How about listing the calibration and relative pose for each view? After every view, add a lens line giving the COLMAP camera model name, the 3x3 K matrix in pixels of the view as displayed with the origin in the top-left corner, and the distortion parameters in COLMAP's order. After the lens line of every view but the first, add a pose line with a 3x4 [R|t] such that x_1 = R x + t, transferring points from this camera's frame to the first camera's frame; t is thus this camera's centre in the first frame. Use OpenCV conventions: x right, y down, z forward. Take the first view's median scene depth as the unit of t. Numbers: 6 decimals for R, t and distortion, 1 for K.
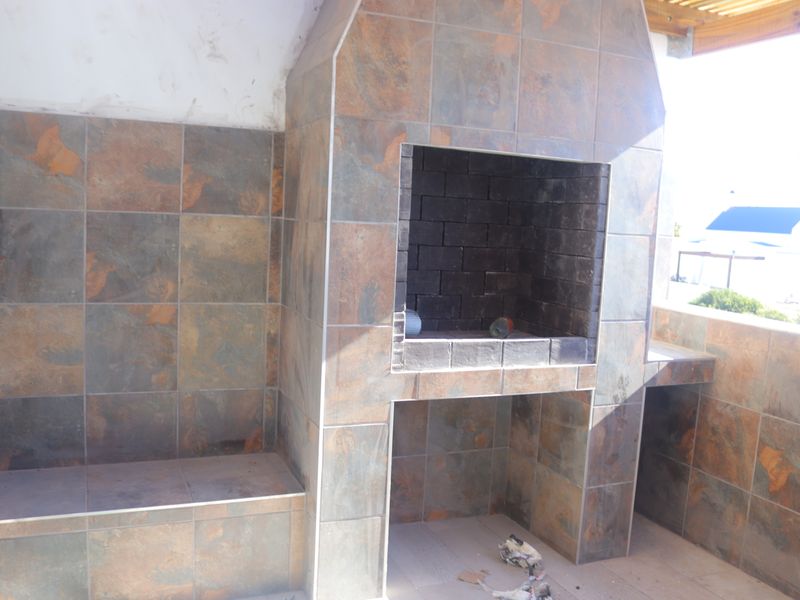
lens RADIAL K [[743.9, 0, 400.0], [0, 743.9, 300.0], [0, 0, 1]] dist [-0.174625, 0.203307]
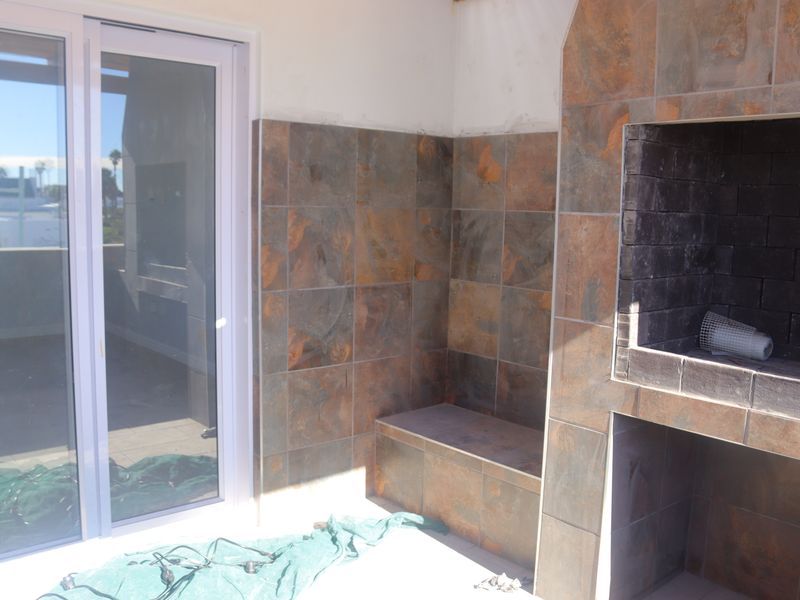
lens RADIAL K [[743.9, 0, 400.0], [0, 743.9, 300.0], [0, 0, 1]] dist [-0.174625, 0.203307]
pose [[0.311022, 0.079766, -0.947049, 0.757239], [-0.115264, 0.992282, 0.045722, -0.009341], [0.943387, 0.094940, 0.317816, 0.469057]]
